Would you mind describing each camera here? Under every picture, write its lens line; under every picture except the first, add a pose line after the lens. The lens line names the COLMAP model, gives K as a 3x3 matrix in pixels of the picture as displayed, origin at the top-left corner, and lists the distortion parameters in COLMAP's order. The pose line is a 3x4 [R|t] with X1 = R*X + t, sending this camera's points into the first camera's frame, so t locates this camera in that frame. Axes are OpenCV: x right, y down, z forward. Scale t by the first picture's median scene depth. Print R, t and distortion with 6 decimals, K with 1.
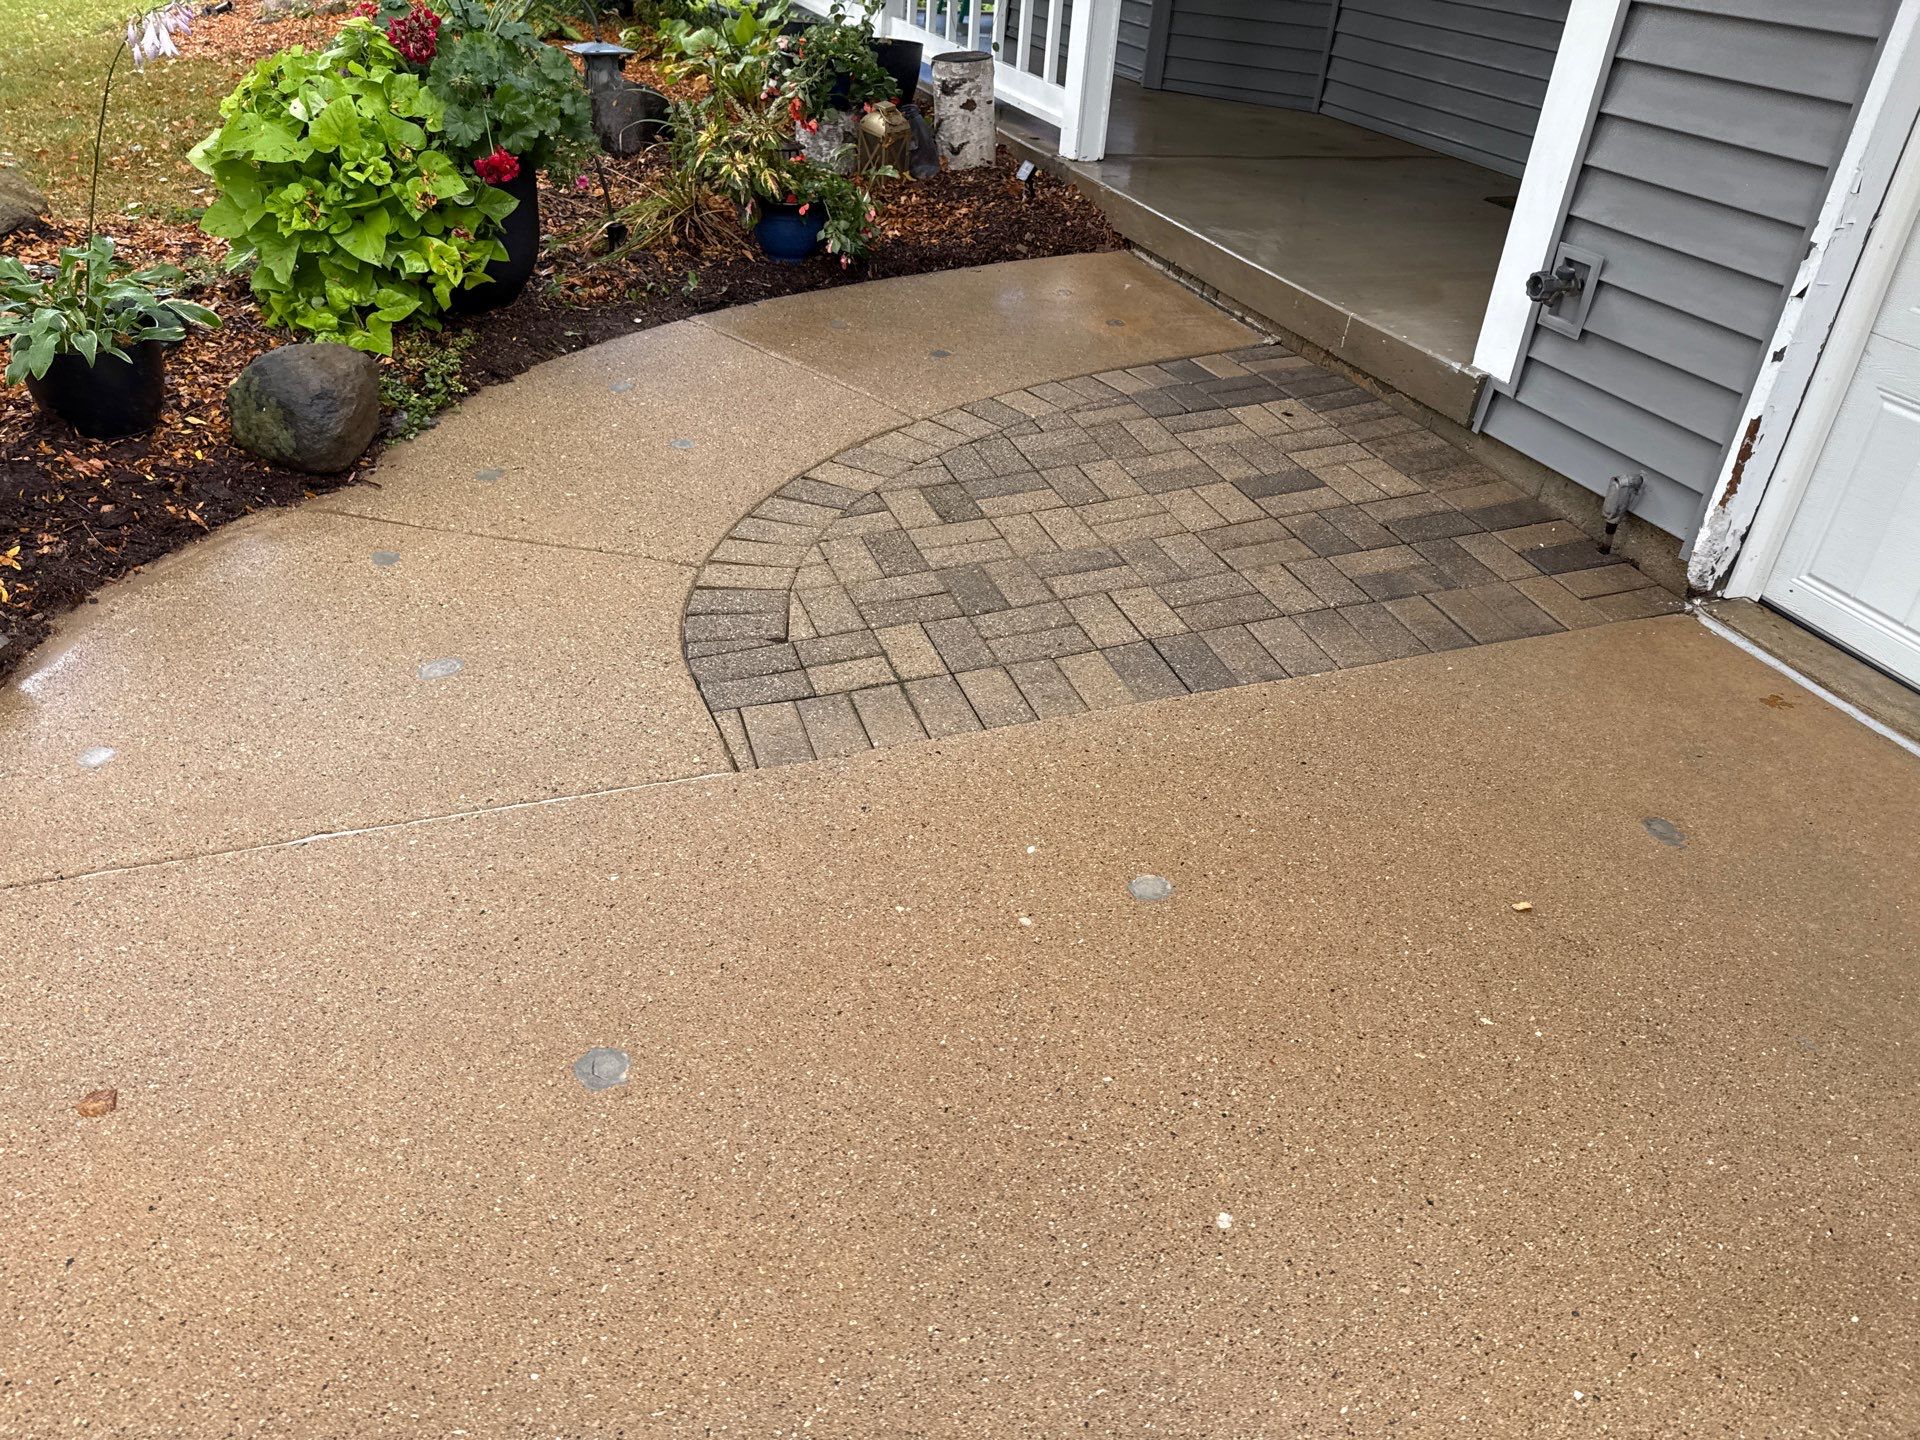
lens RADIAL K [[1342.7, 0, 960.3], [0, 1342.7, 704.7], [0, 0, 1]] dist [-0.007742, -0.002377]
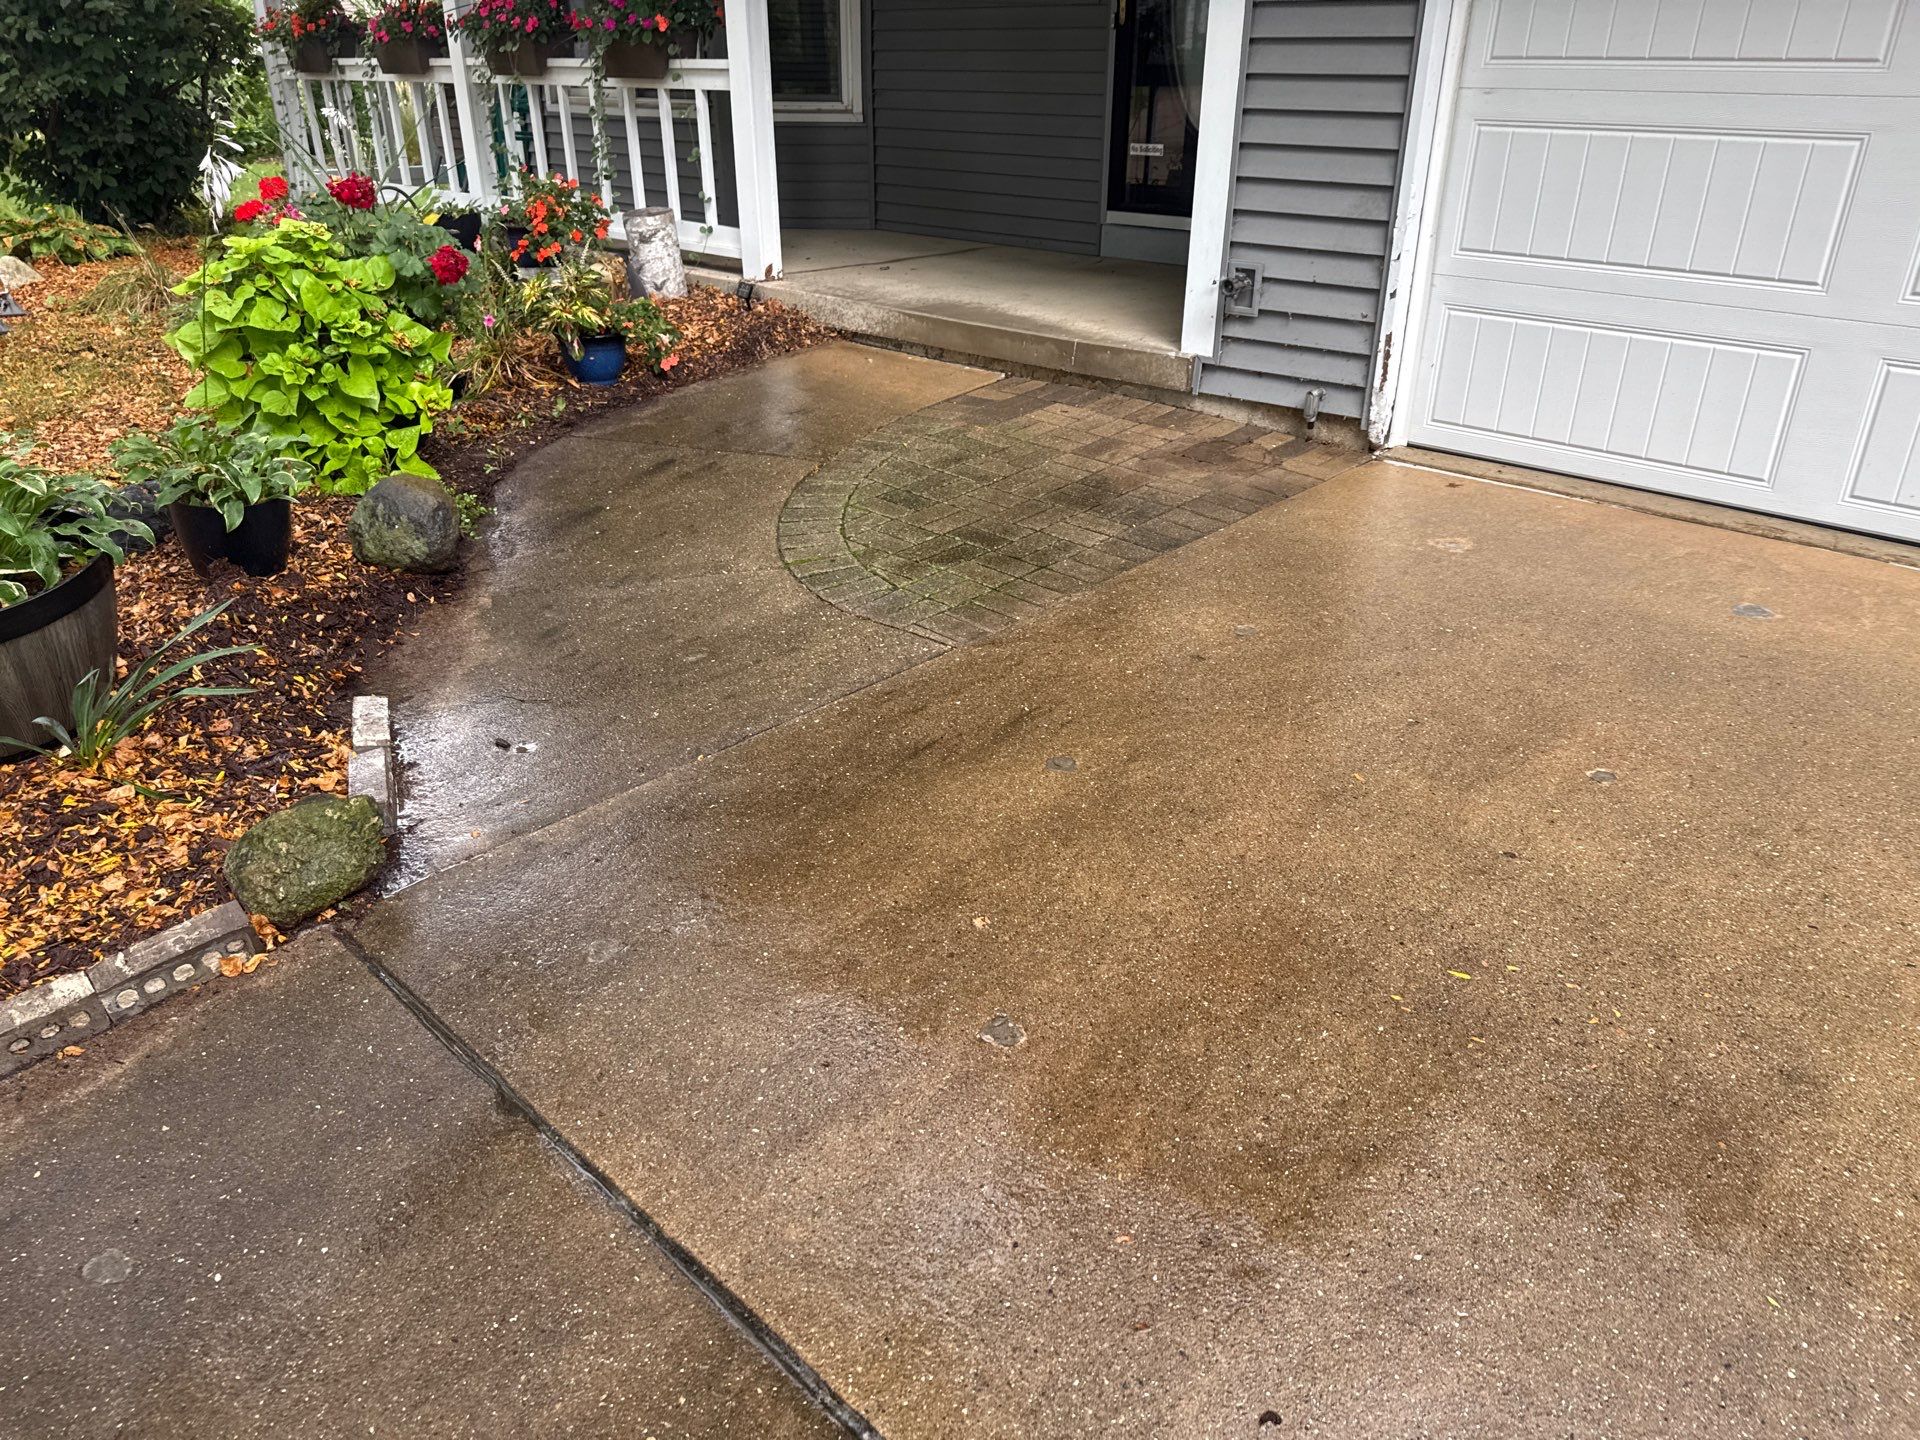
lens RADIAL K [[1342.7, 0, 960.9], [0, 1342.7, 734.6], [0, 0, 1]] dist [-0.007742, -0.002377]
pose [[0.886960, -0.260095, 0.381644, -0.584086], [0.290347, 0.956649, -0.022814, 0.134661], [-0.359166, 0.131044, 0.924028, -0.273228]]
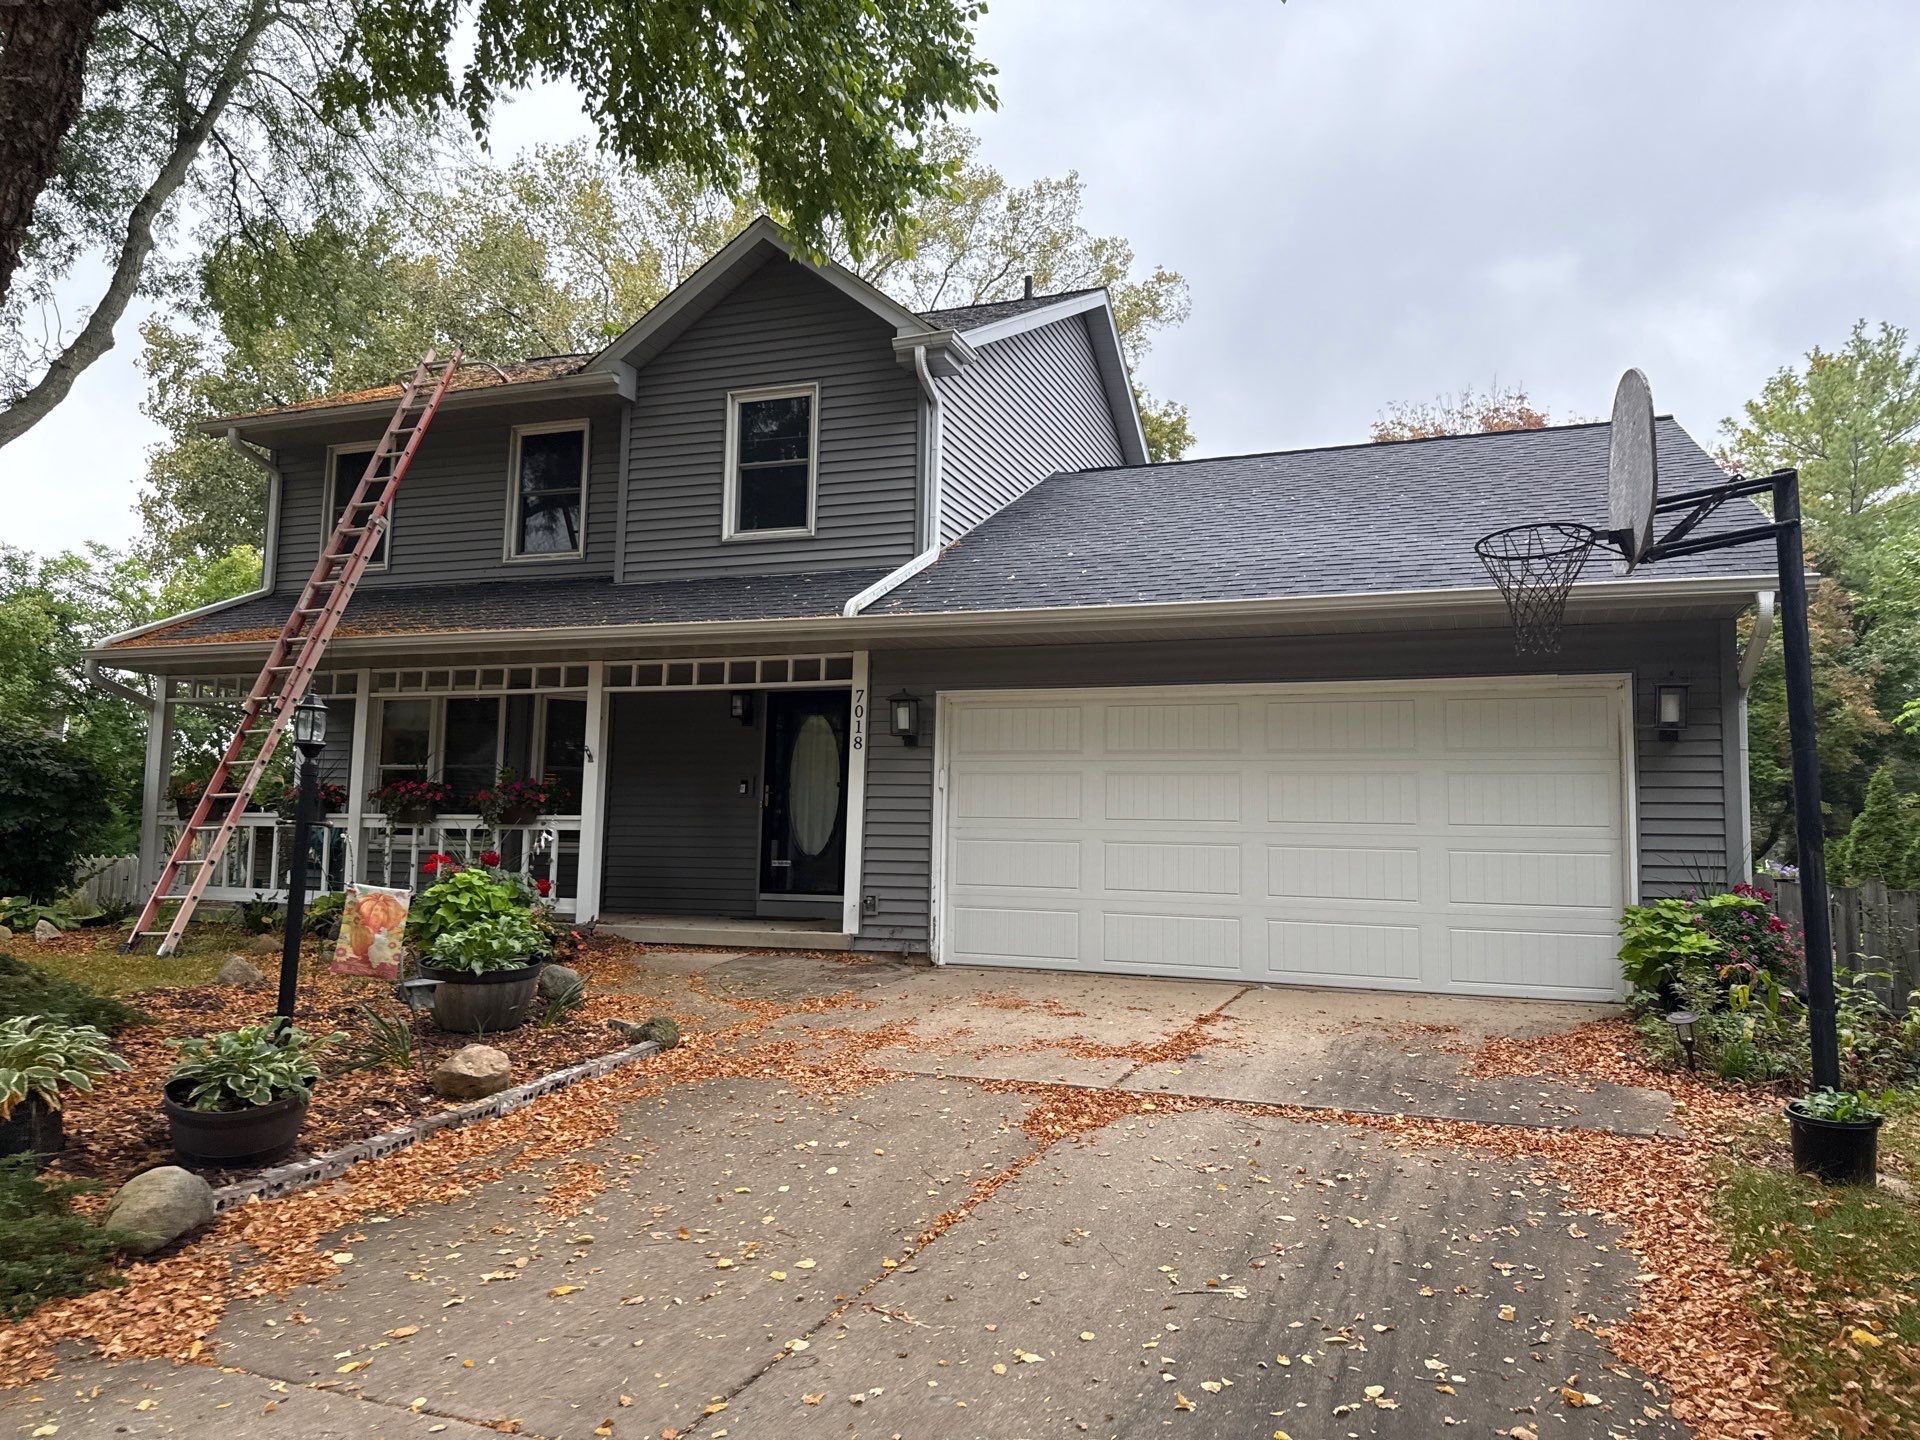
lens RADIAL K [[1342.7, 0, 961.2], [0, 1342.7, 717.0], [0, 0, 1]] dist [-0.007742, -0.002377]
pose [[0.627048, 0.029279, 0.778430, -2.336714], [0.434489, 0.816266, -0.380696, 0.807853], [-0.646552, 0.576934, 0.499116, -1.347055]]
